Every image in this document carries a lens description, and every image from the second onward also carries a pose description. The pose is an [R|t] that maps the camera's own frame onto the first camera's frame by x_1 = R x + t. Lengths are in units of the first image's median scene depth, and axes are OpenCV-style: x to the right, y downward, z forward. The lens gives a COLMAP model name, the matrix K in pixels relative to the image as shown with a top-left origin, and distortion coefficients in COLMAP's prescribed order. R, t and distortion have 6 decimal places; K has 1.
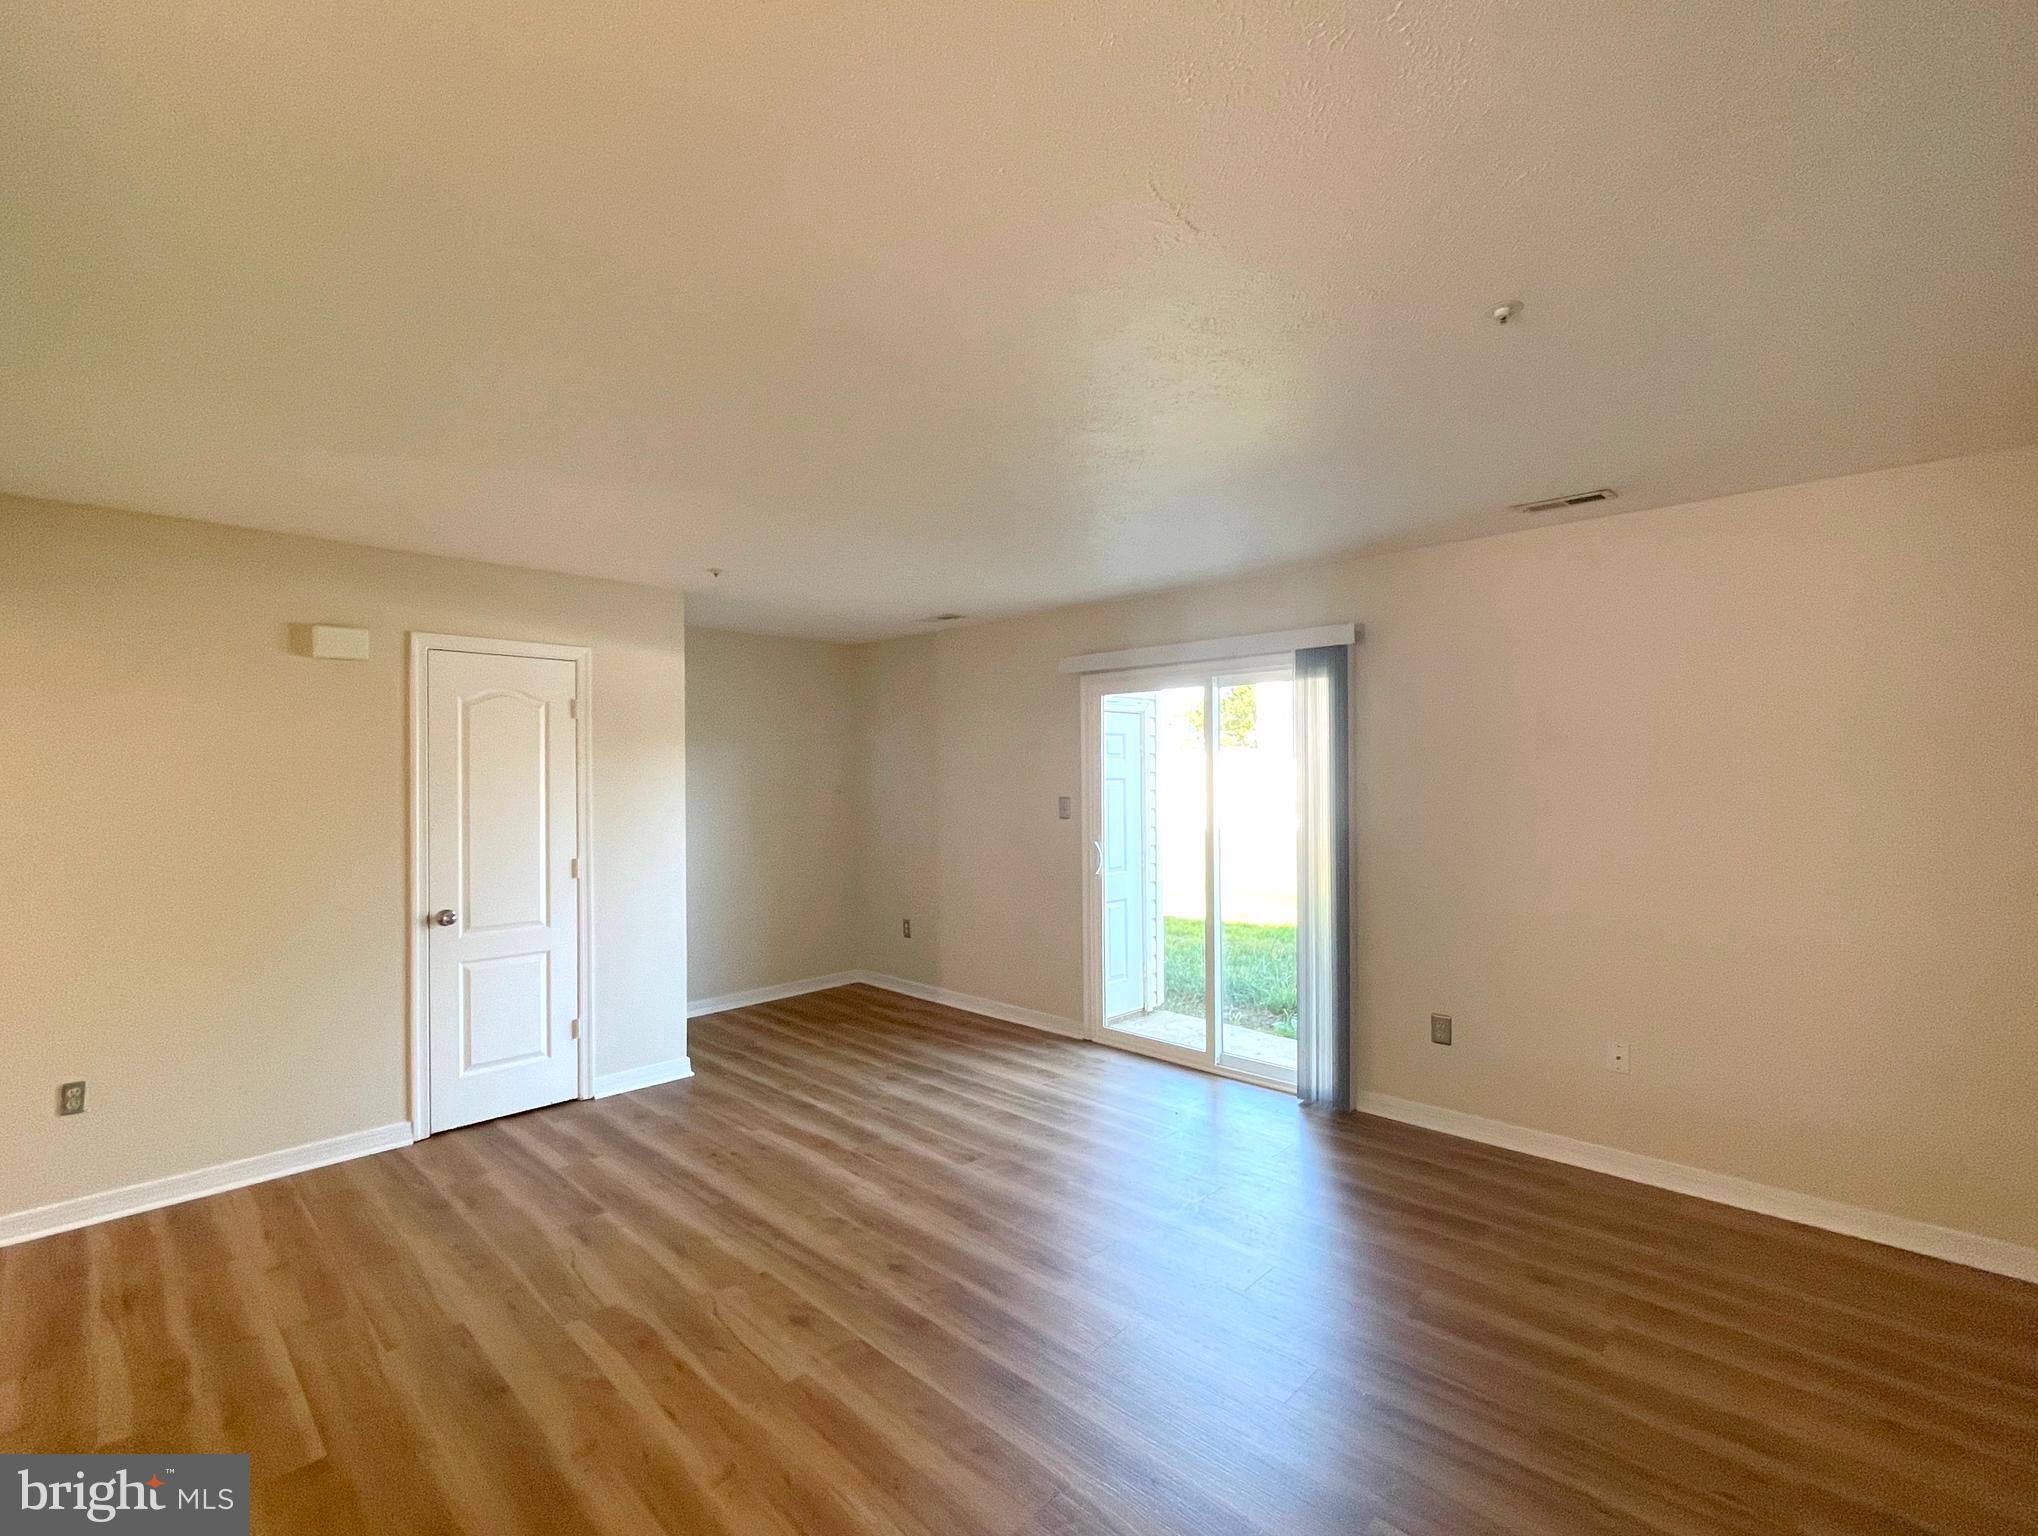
lens RADIAL K [[933.8, 0, 1004.2], [0, 933.8, 771.5], [0, 0, 1]] dist [0.002751, 0.000844]
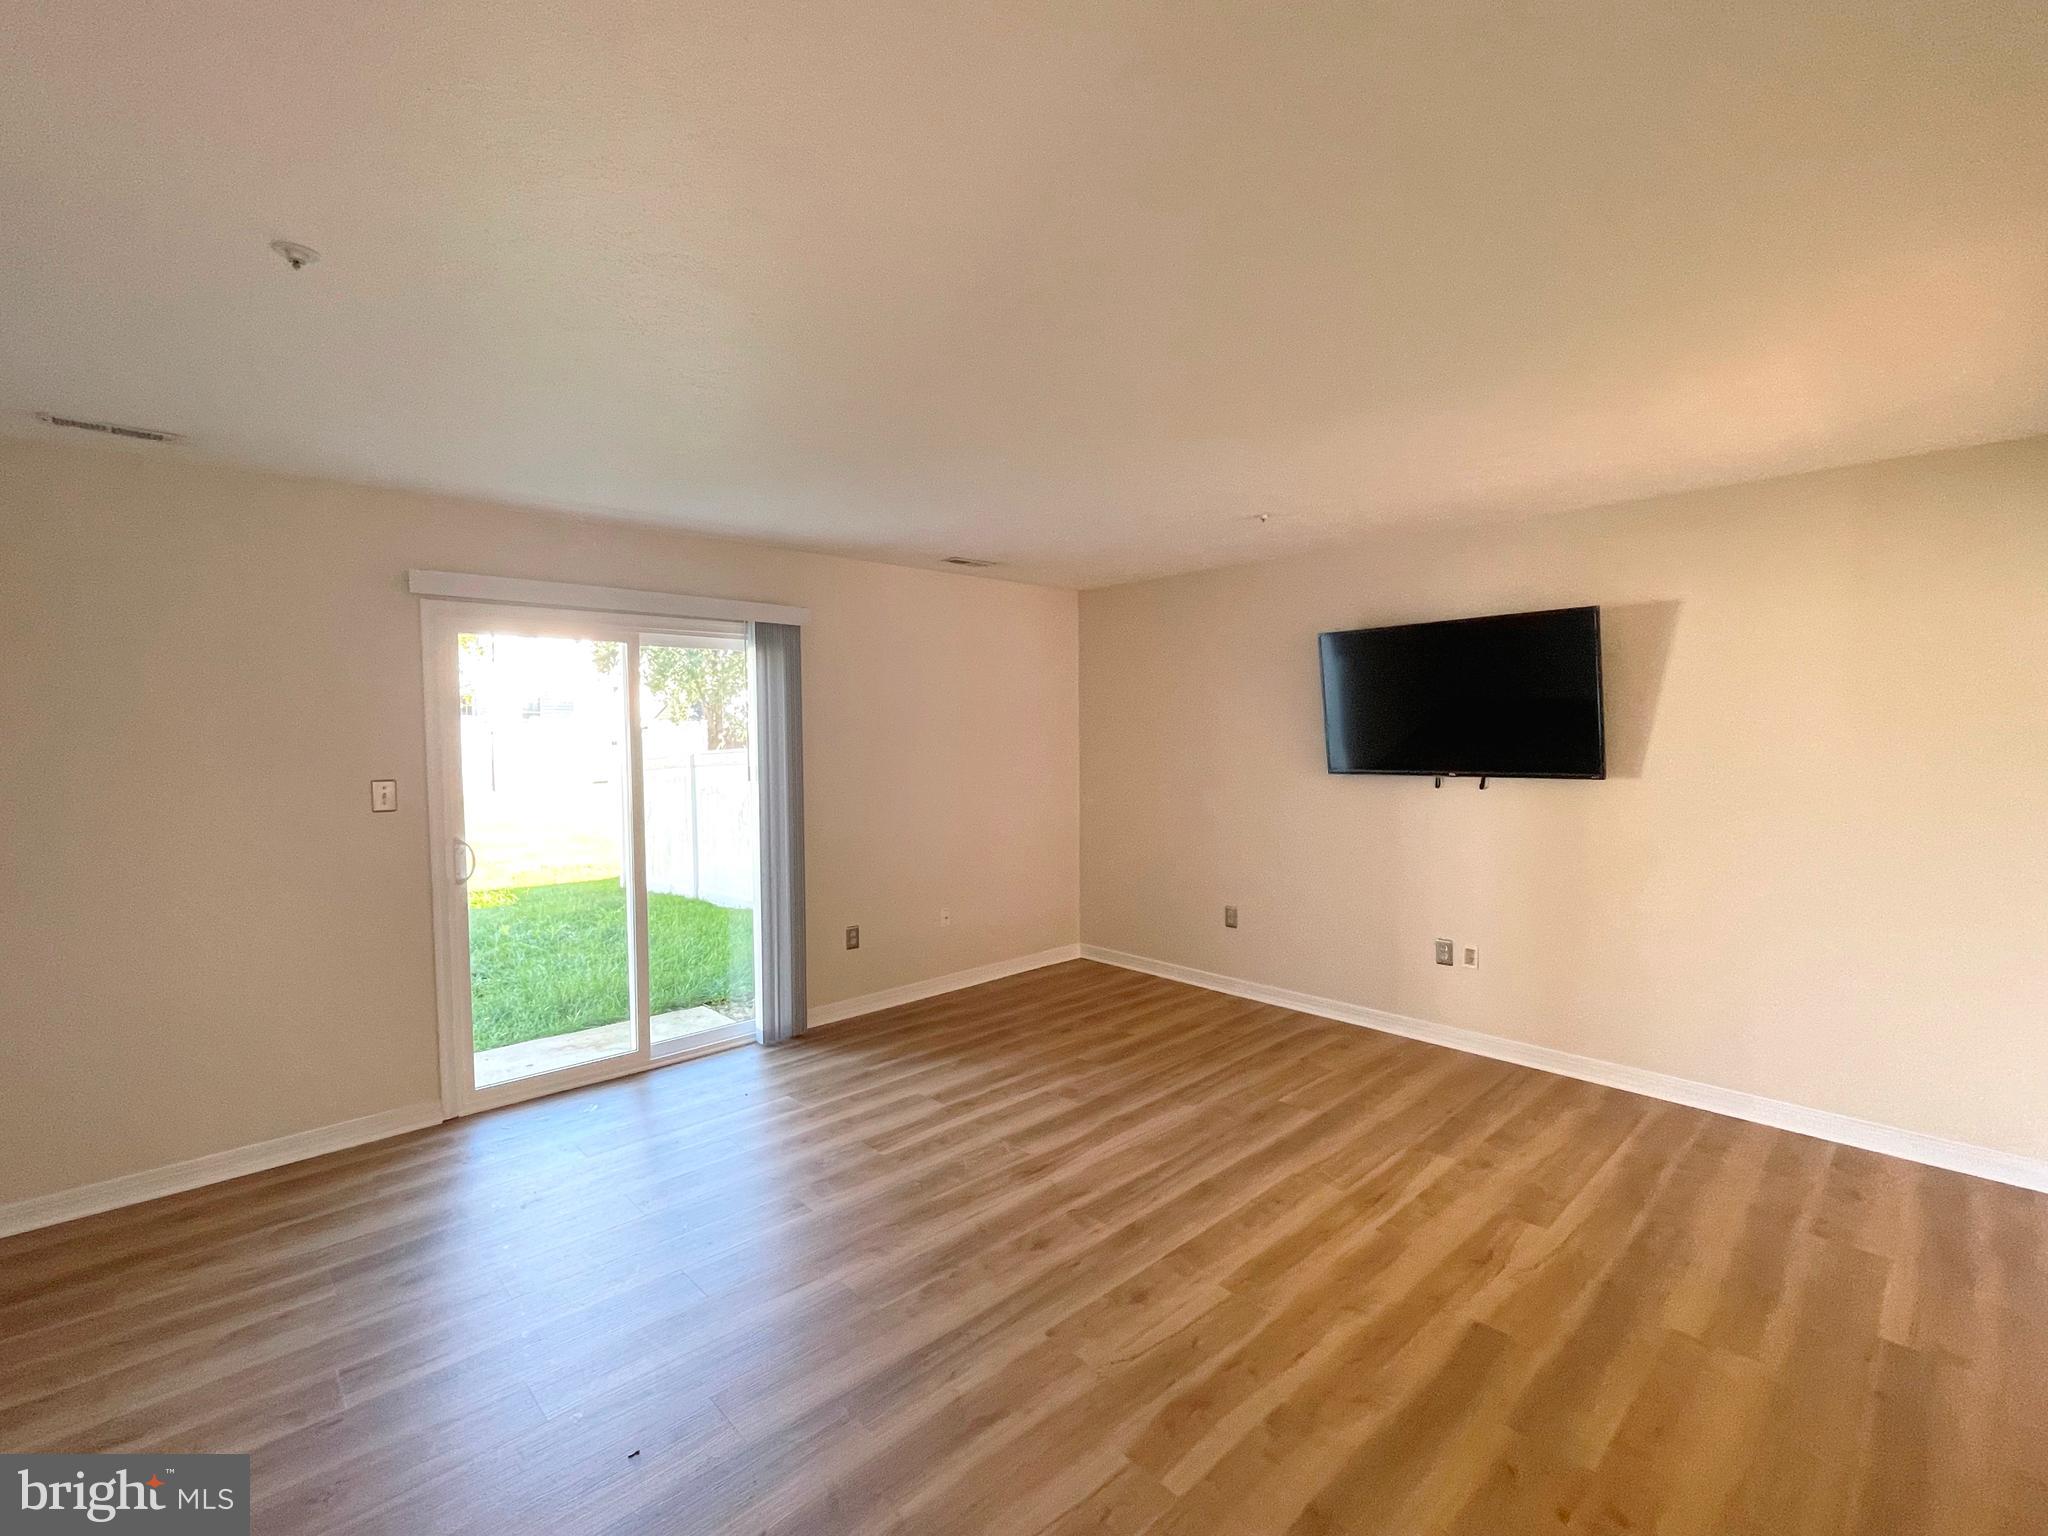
lens RADIAL K [[914.7, 0, 1013.2], [0, 914.7, 770.4], [0, 0, 1]] dist [0.001422, 0.001658]
pose [[0.037479, -0.034985, 0.998685, -0.785167], [0.008224, 0.999364, 0.034701, 0.003172], [-0.999264, 0.006912, 0.037743, 0.738463]]
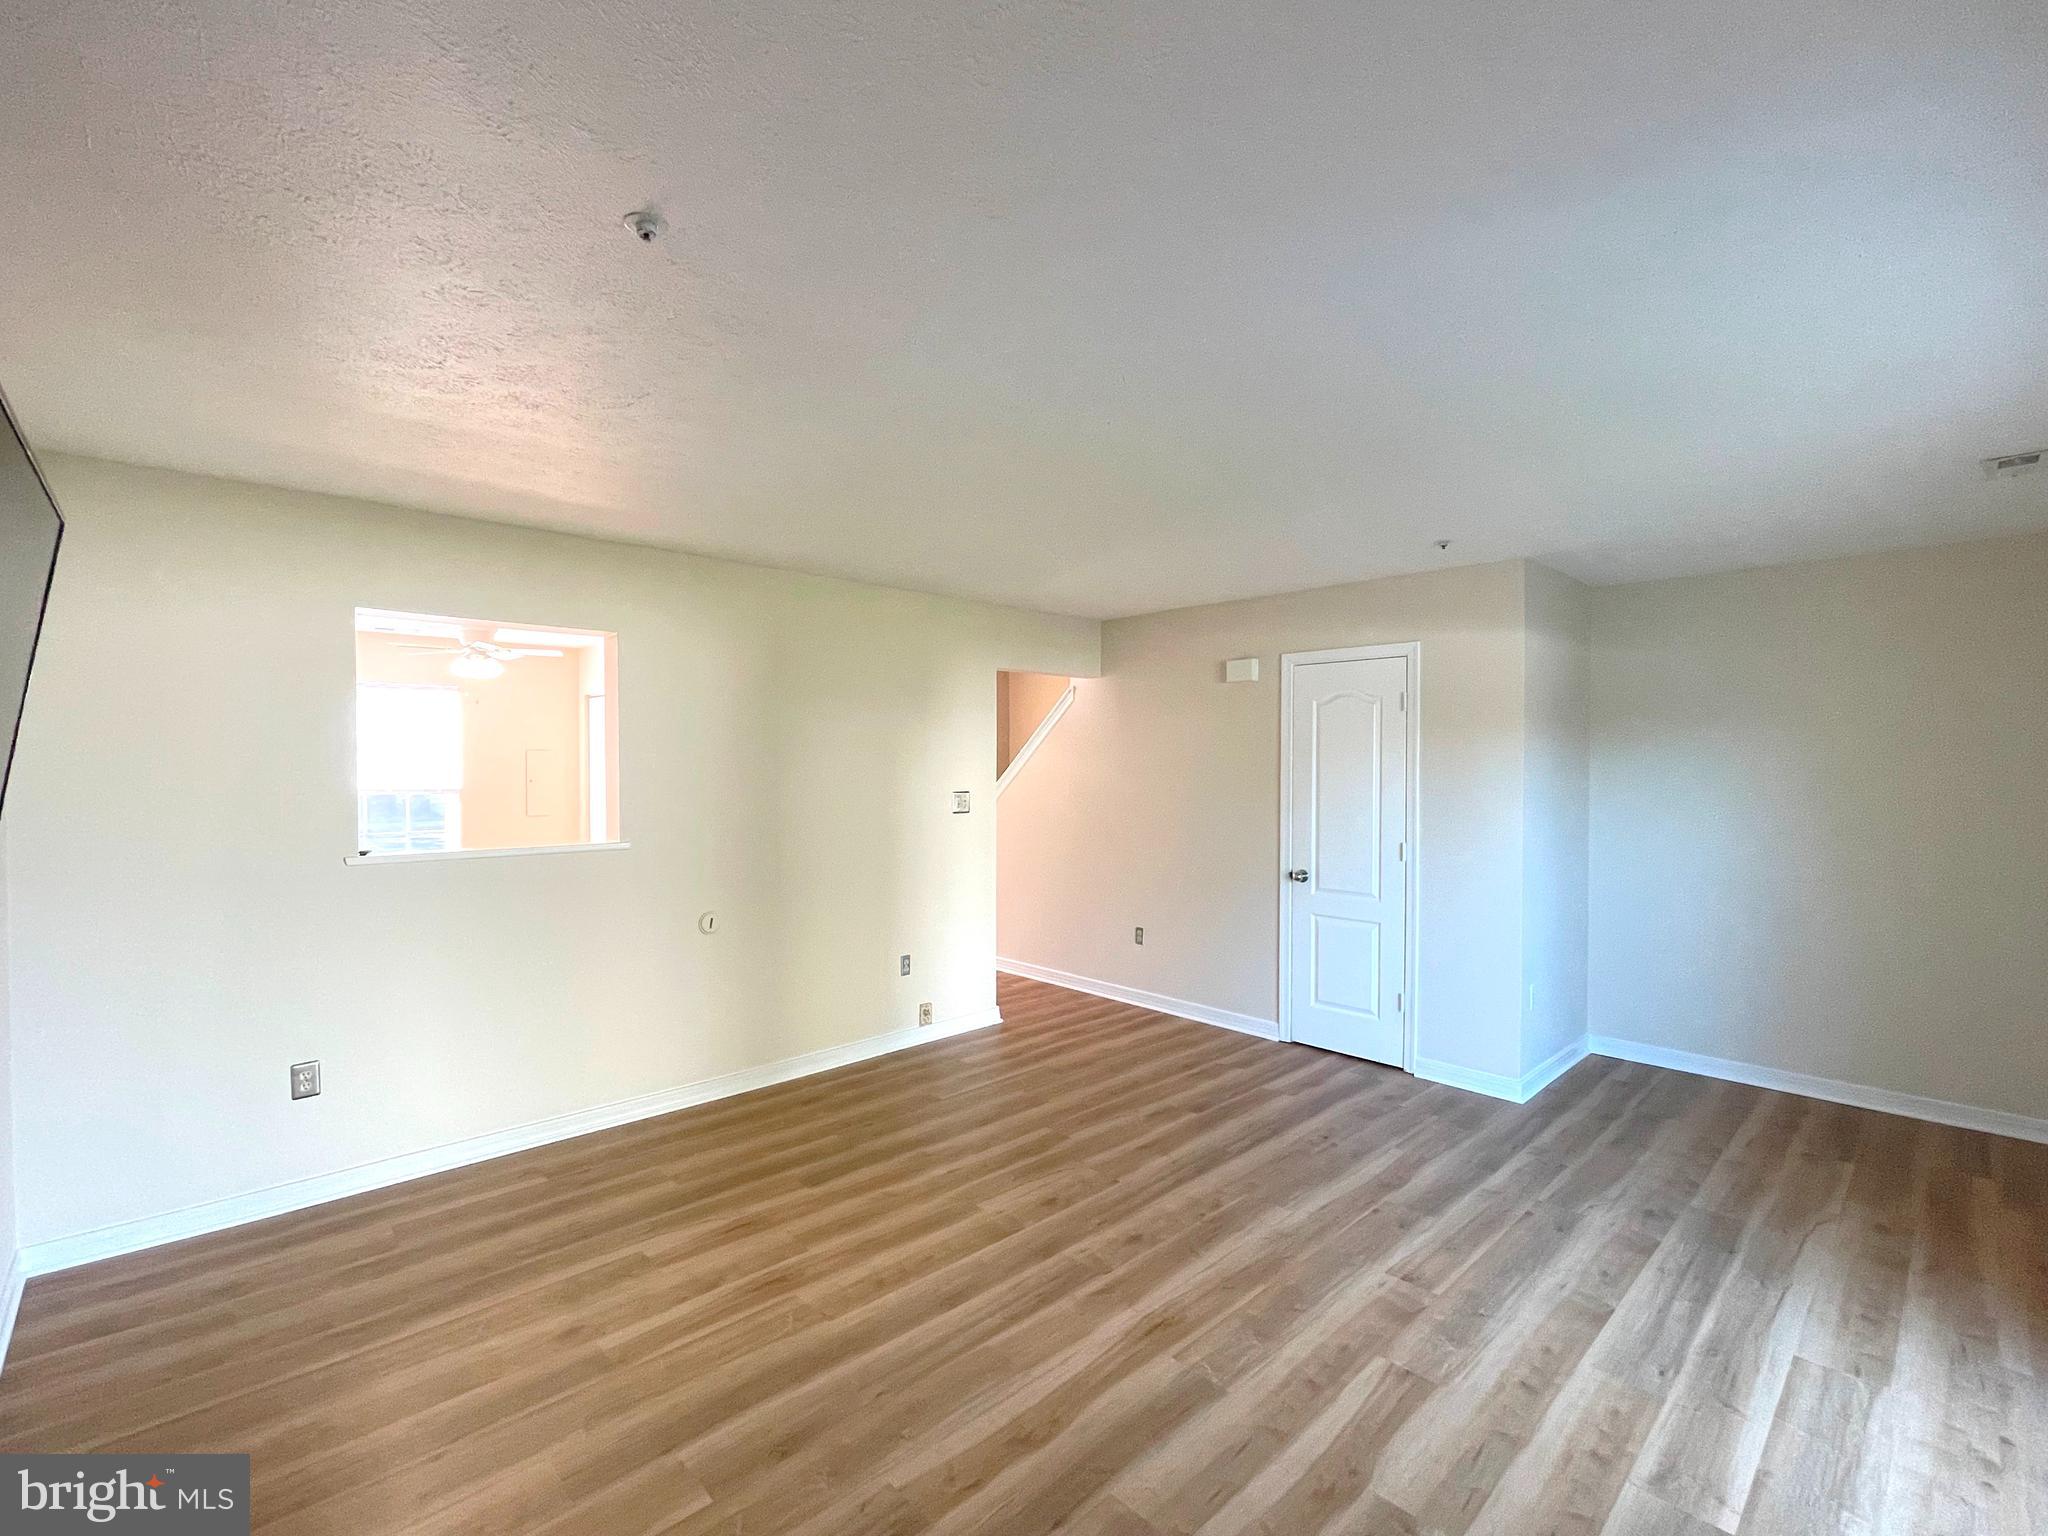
lens RADIAL K [[914.7, 0, 1011.7], [0, 914.7, 772.6], [0, 0, 1]] dist [0.001422, 0.001658]
pose [[-0.036669, 0.018930, -0.999148, 0.674399], [-0.001533, 0.999818, 0.018999, -0.006990], [0.999326, 0.002229, -0.036633, 0.671688]]
